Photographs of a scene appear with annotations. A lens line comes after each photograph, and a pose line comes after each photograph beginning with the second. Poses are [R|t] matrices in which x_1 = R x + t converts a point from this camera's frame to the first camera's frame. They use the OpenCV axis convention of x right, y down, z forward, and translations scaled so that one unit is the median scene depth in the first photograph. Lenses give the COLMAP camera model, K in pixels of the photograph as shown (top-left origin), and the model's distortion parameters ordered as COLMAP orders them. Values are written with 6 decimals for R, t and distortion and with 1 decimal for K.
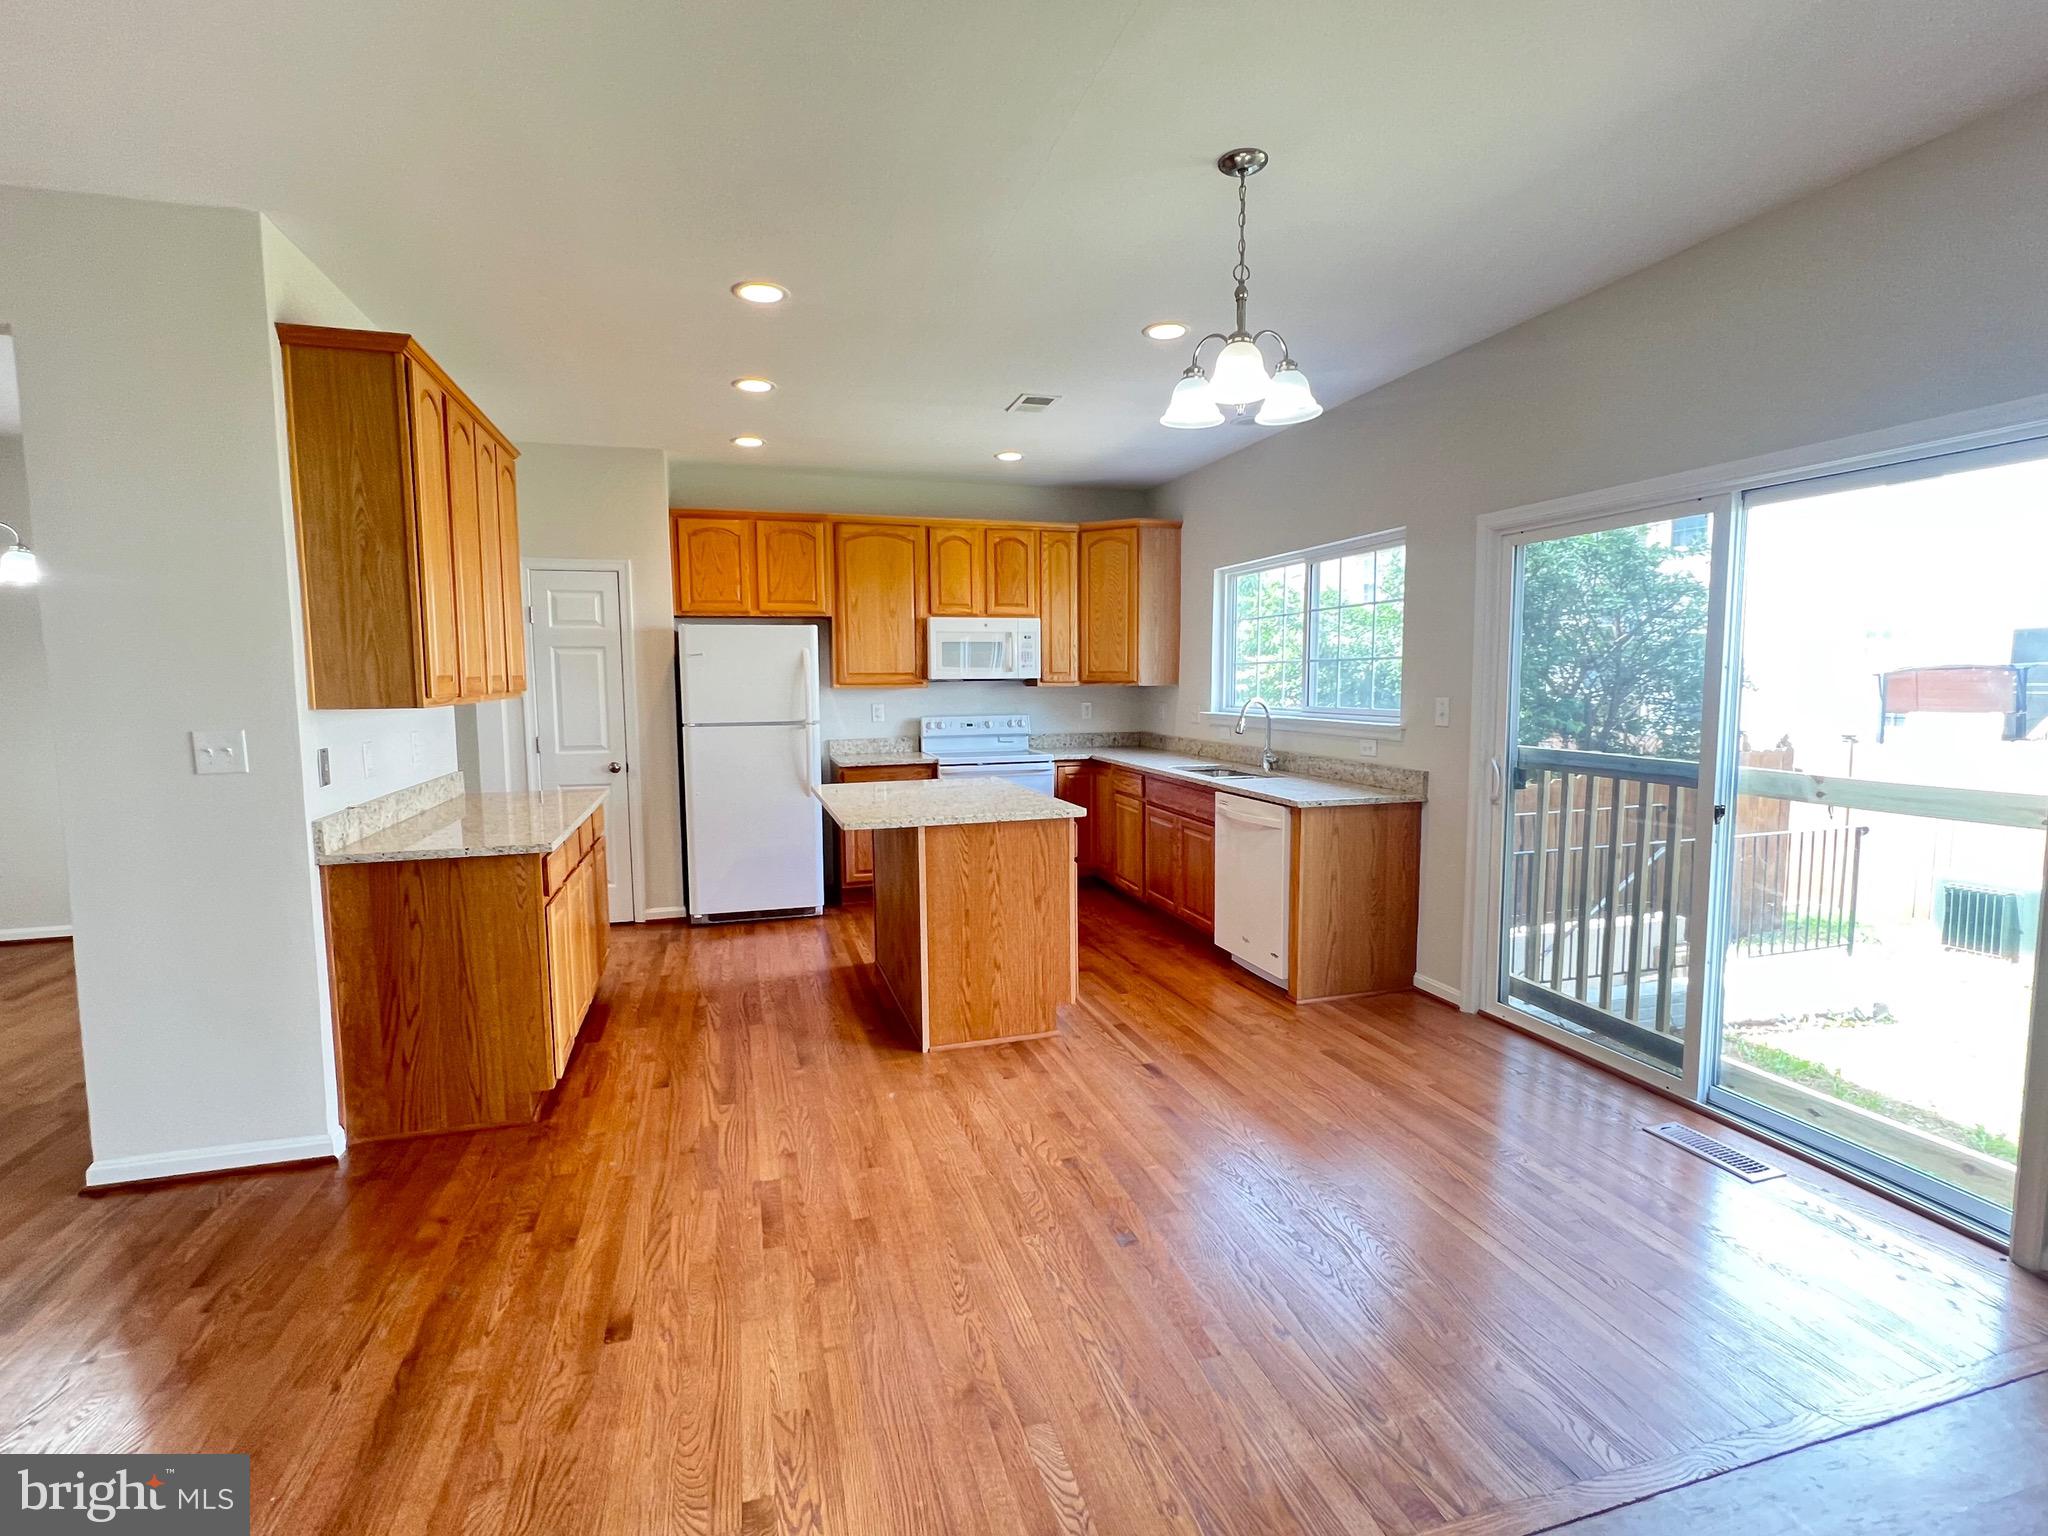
lens RADIAL K [[968.5, 0, 1014.5], [0, 968.5, 774.2], [0, 0, 1]] dist [-0.001572, 0.000754]
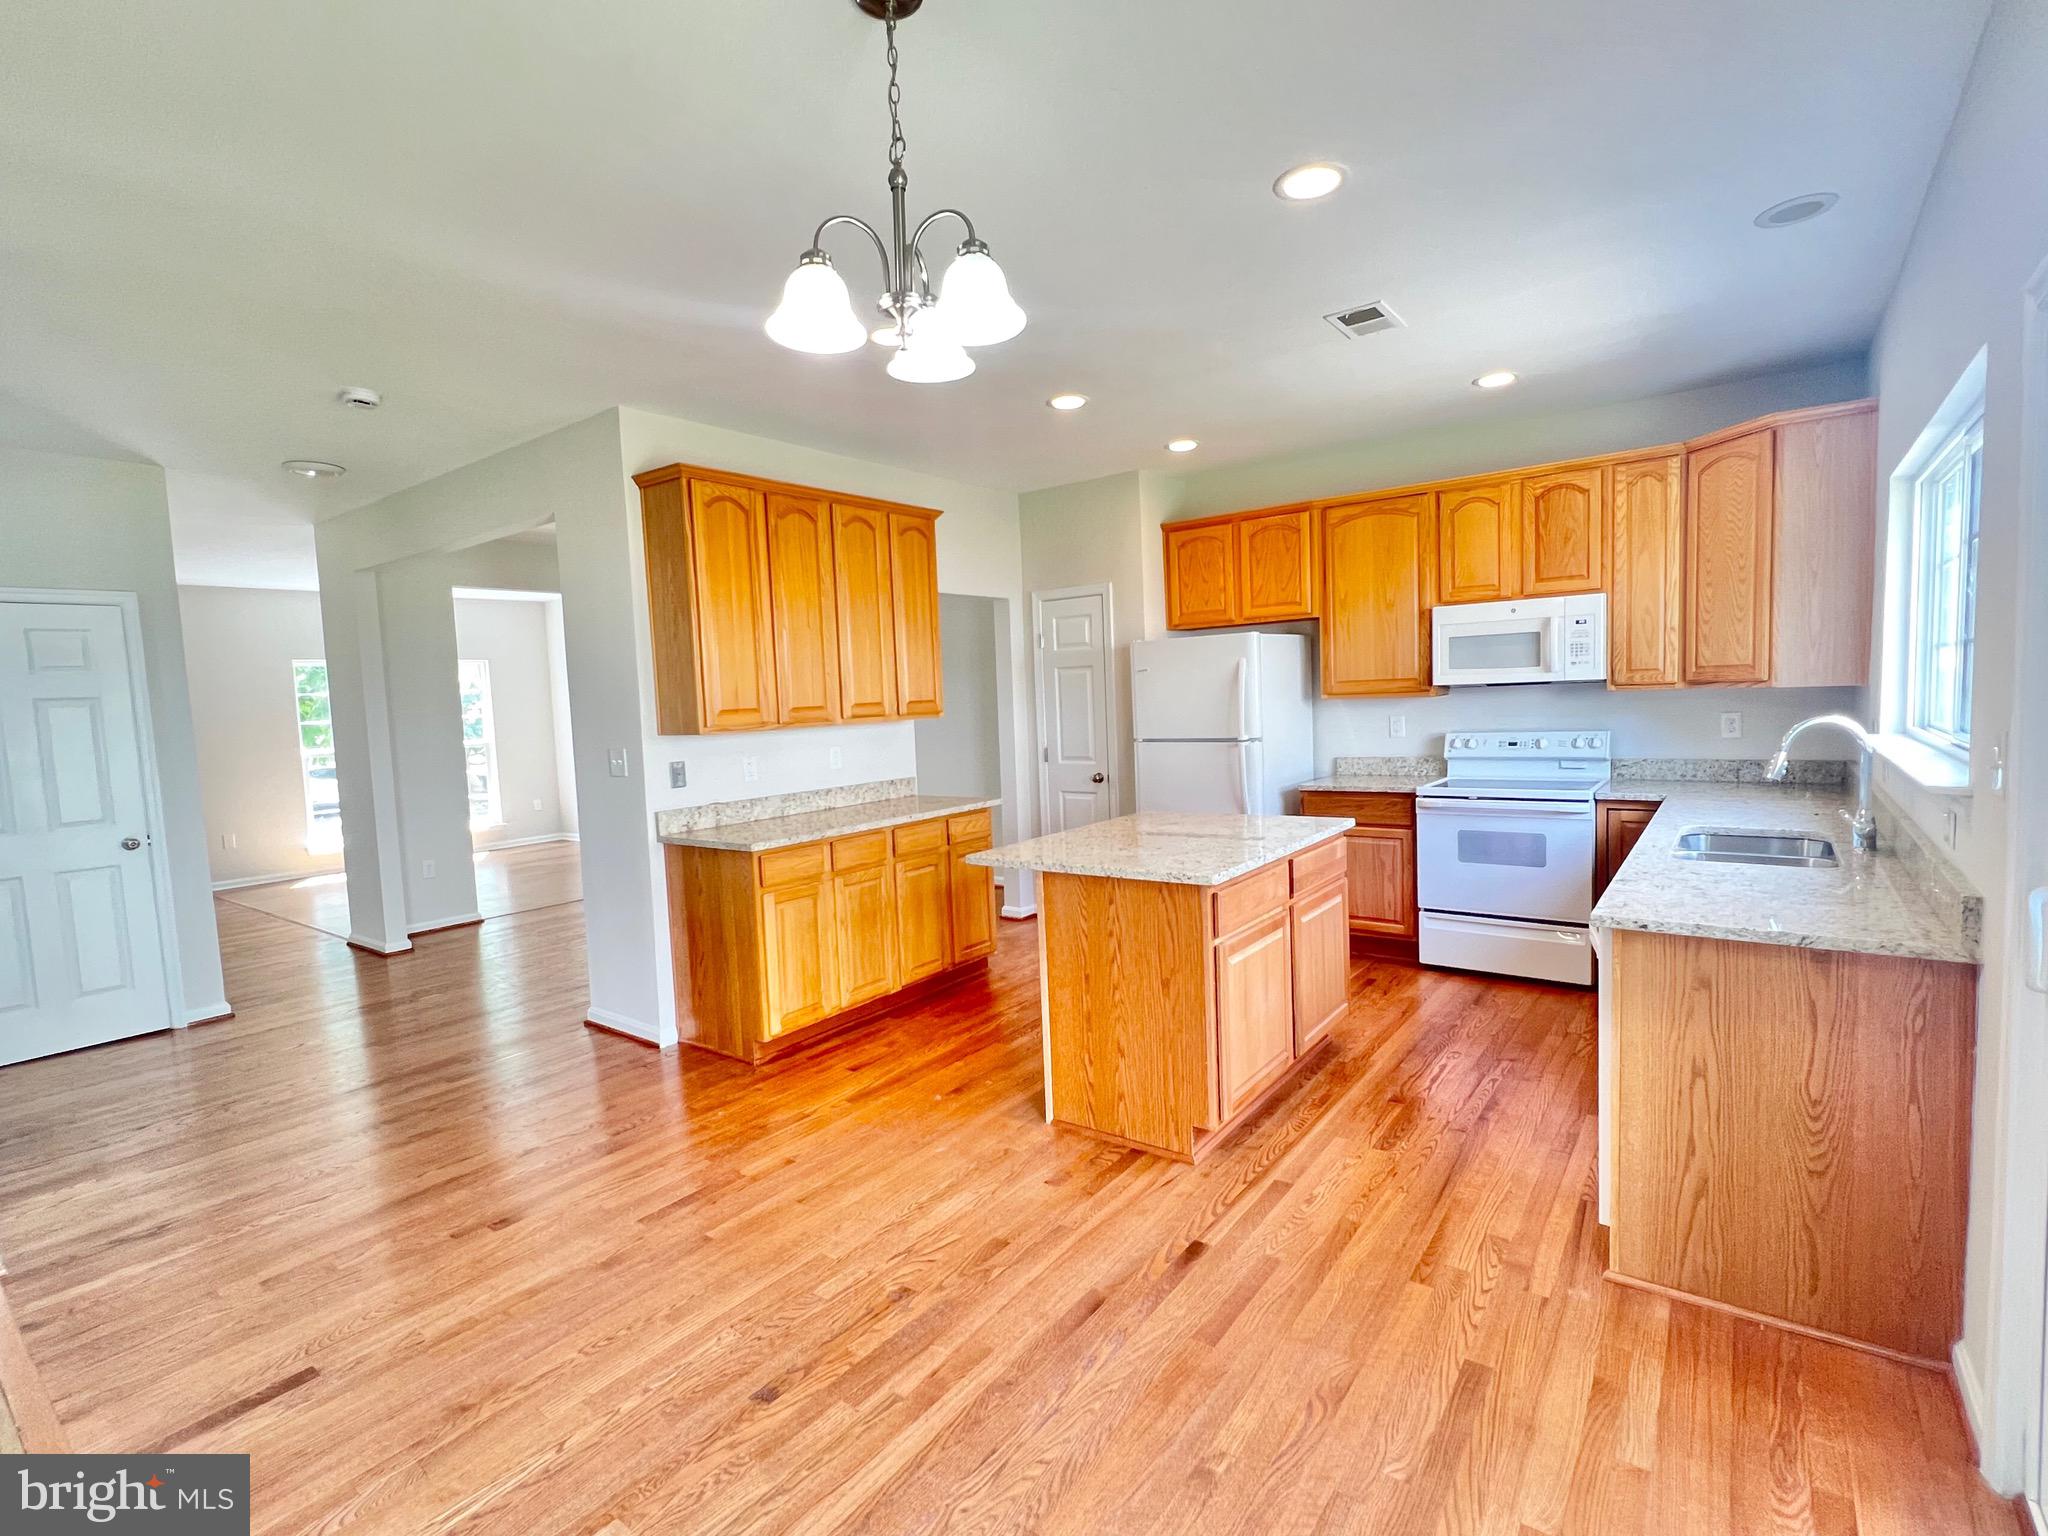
lens RADIAL K [[968.5, 0, 1020.8], [0, 968.5, 771.0], [0, 0, 1]] dist [-0.001572, 0.000754]
pose [[0.591226, 0.048140, -0.805068, 0.522914], [-0.044454, 0.998645, 0.027069, -0.052451], [0.805280, 0.019785, 0.592565, 0.392910]]
